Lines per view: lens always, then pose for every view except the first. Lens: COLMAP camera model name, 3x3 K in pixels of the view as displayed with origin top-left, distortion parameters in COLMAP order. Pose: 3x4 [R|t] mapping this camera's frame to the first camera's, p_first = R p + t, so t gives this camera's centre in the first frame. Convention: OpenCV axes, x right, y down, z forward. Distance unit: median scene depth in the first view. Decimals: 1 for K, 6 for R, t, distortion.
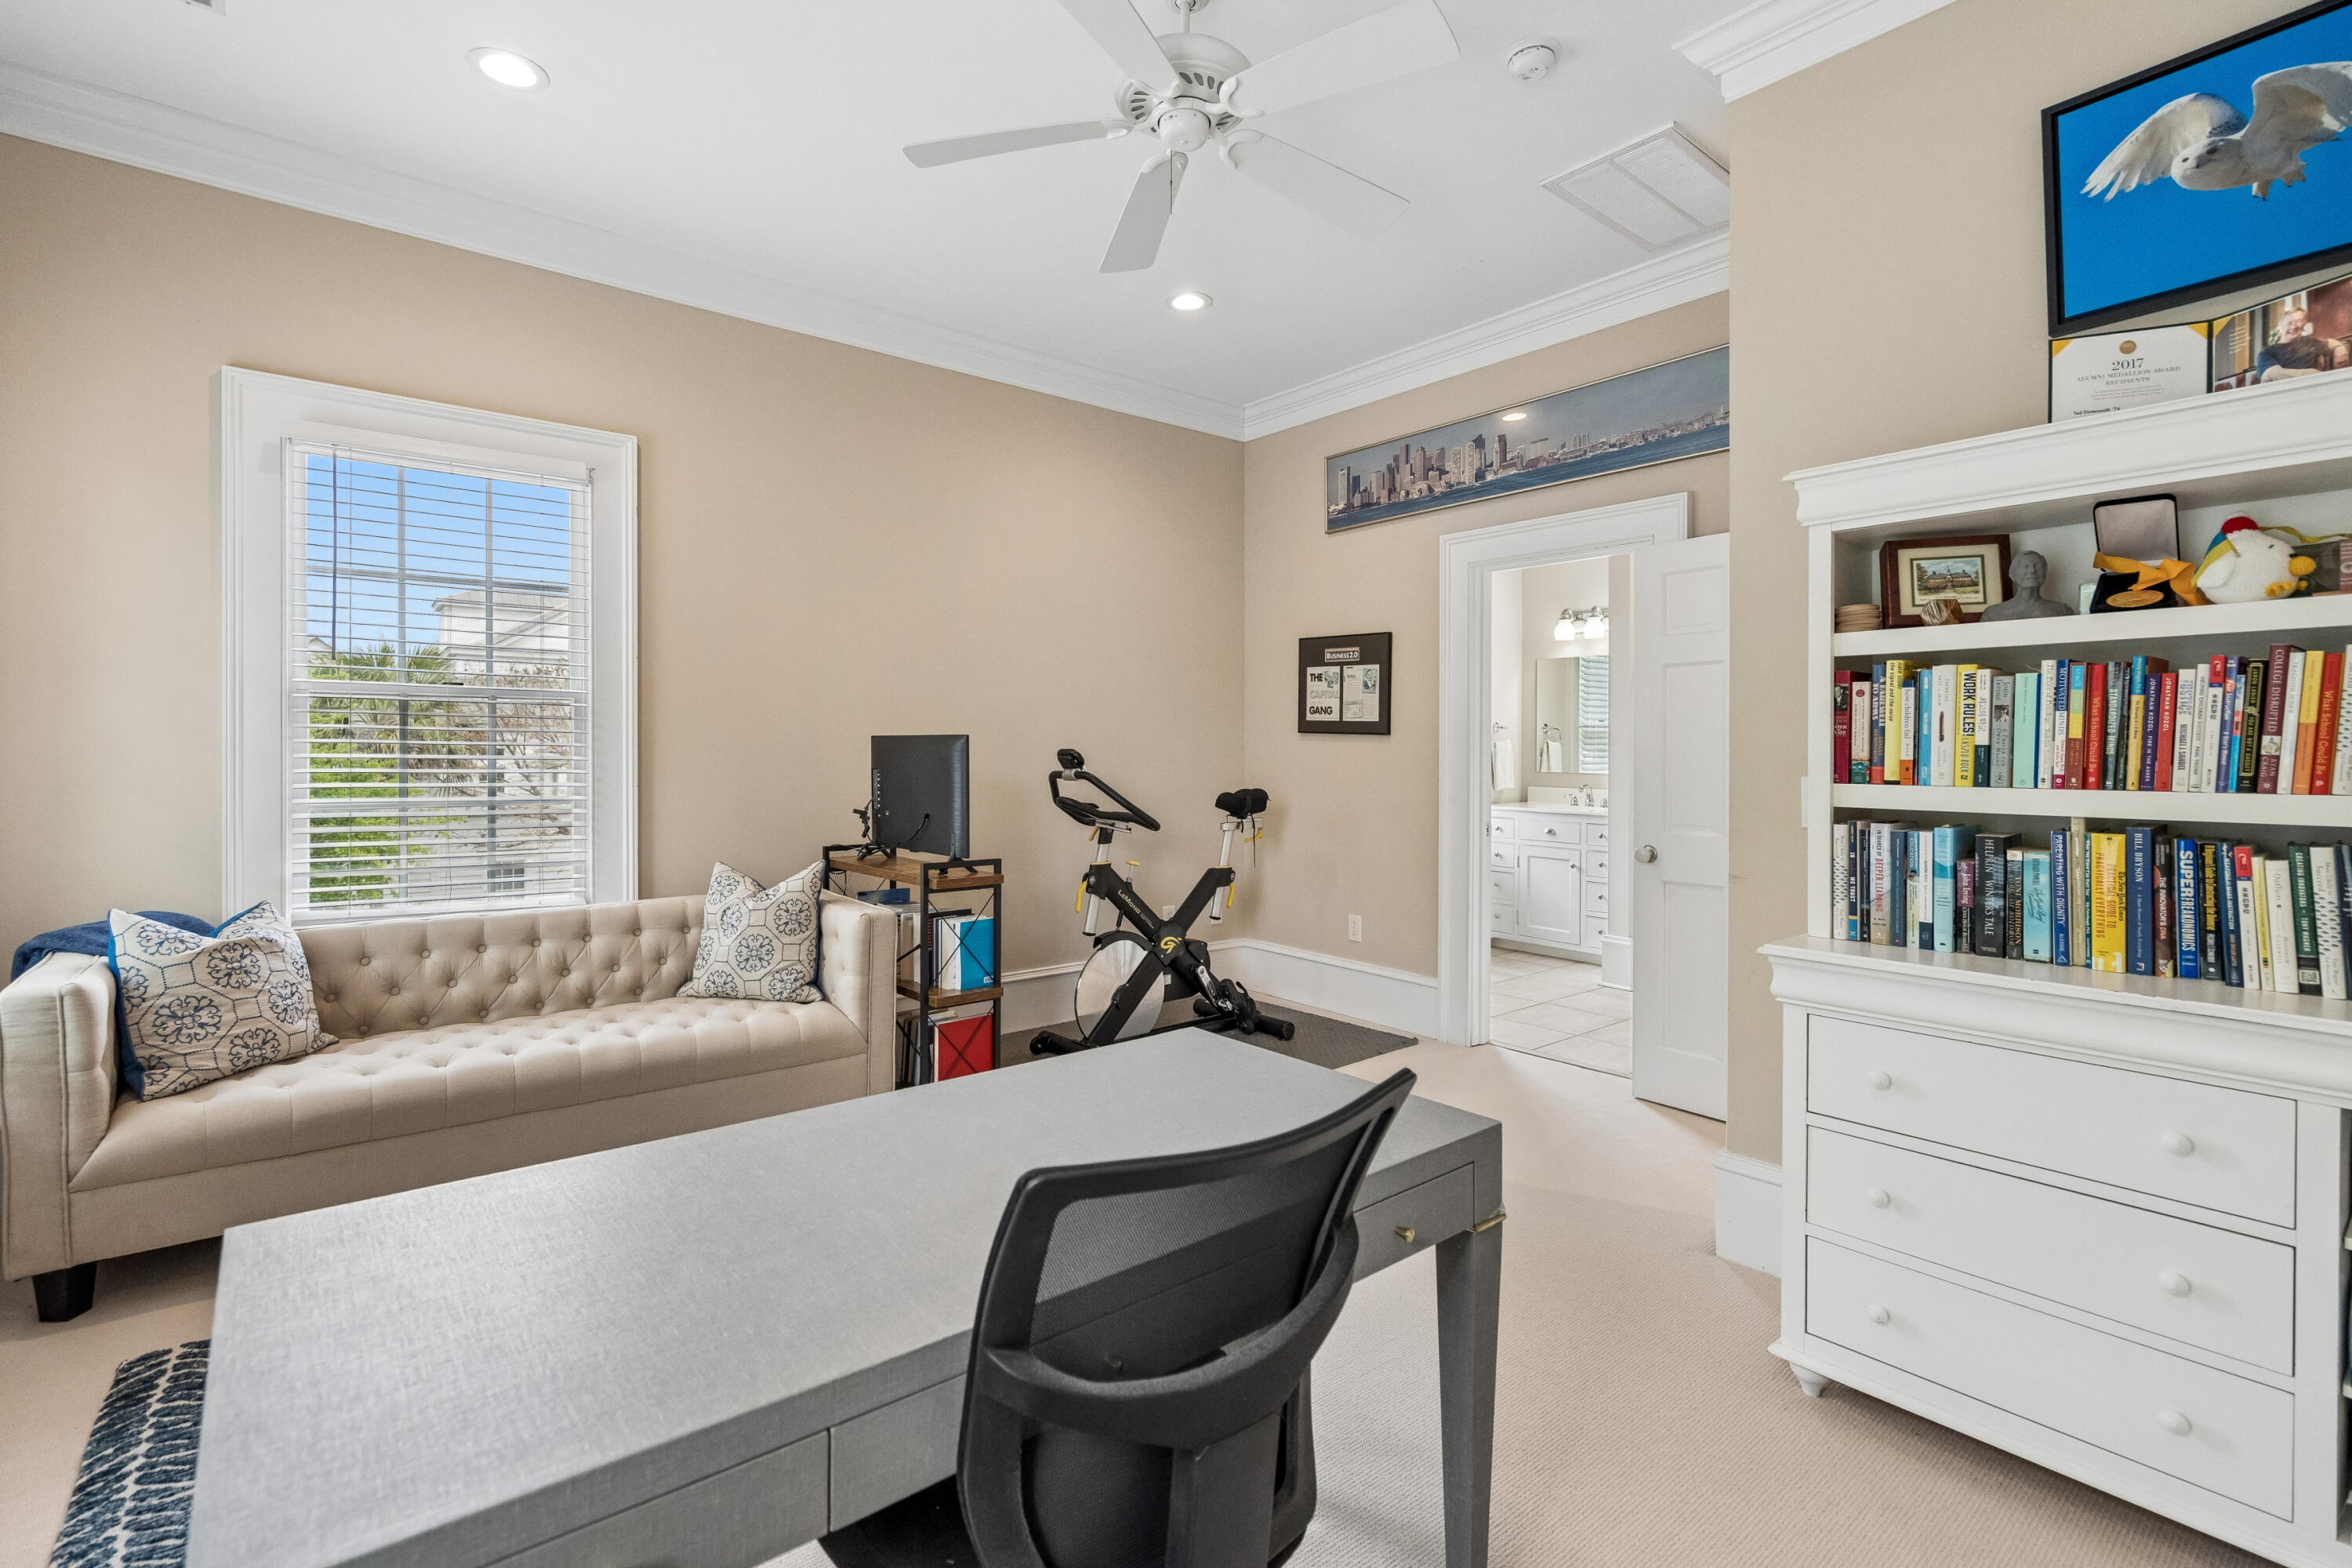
lens RADIAL K [[1068.5, 0, 1180.9], [0, 1068.5, 766.0], [0, 0, 1]] dist [-0.000312, 0.000141]
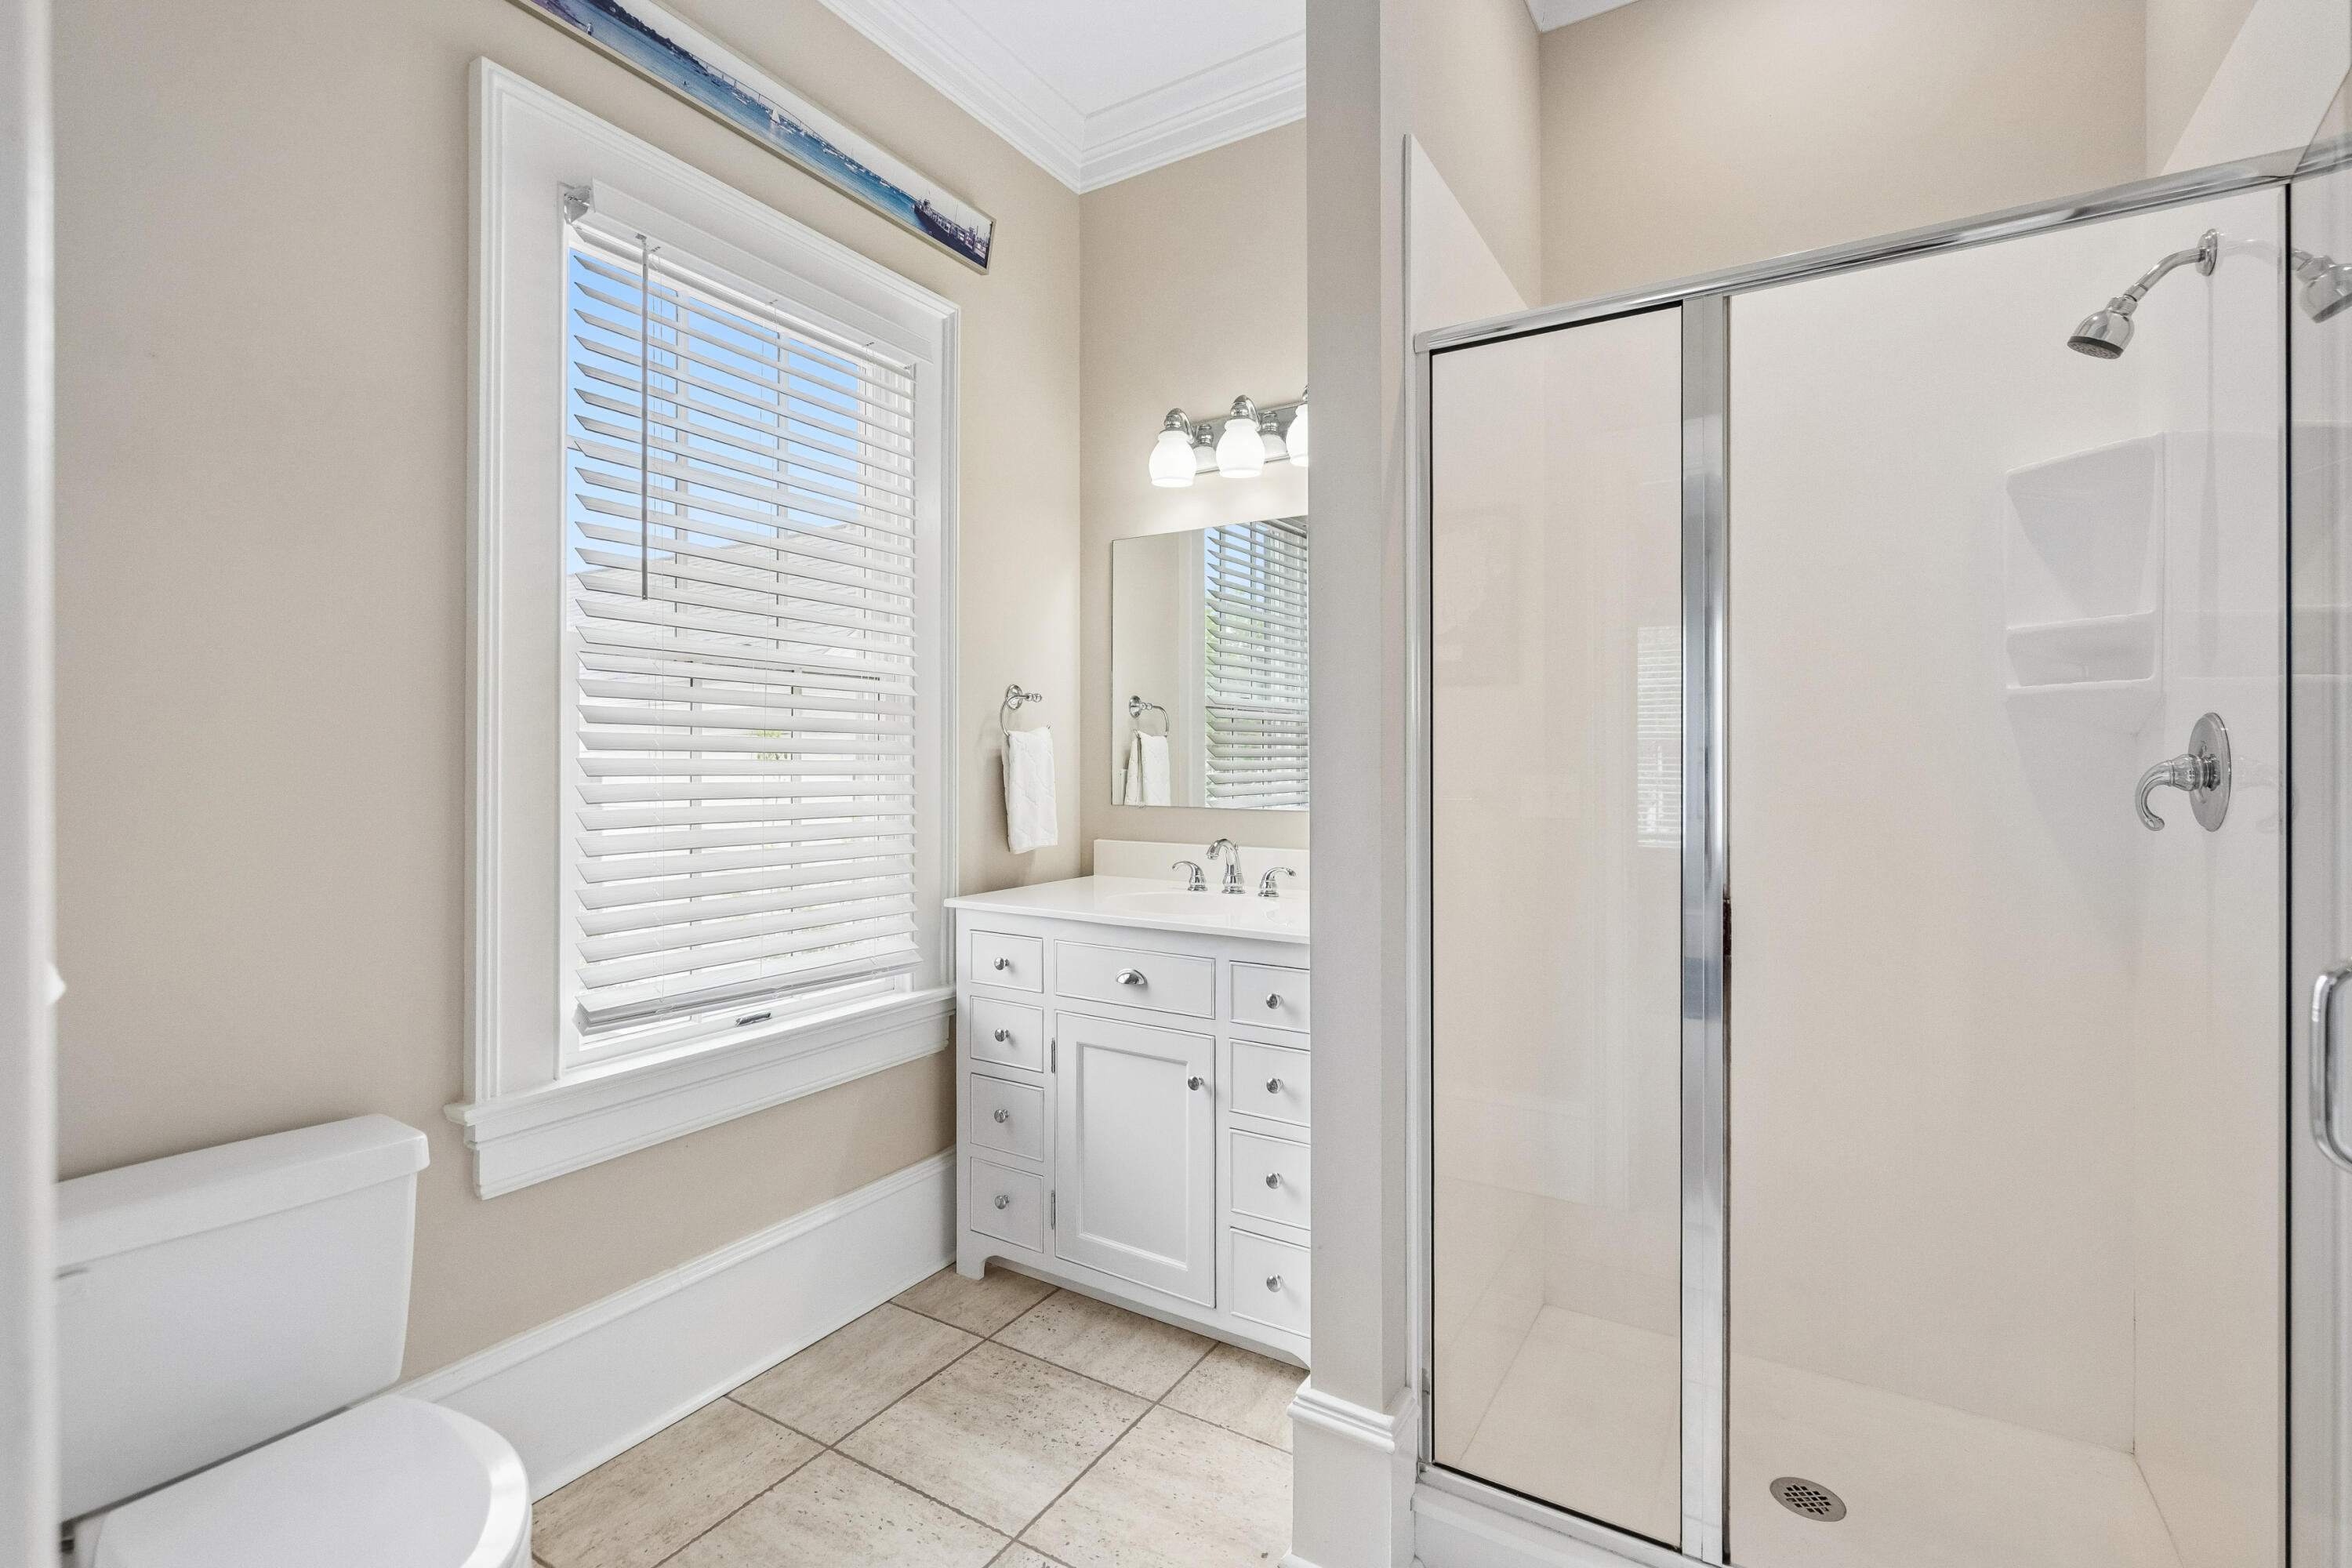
lens RADIAL K [[1068.5, 0, 1169.2], [0, 1068.5, 776.3], [0, 0, 1]] dist [-0.000312, 0.000141]
pose [[0.946440, -0.001392, 0.322876, 0.224707], [0.003310, 0.999980, -0.005392, -0.003888], [-0.322862, 0.006172, 0.946426, 0.612060]]
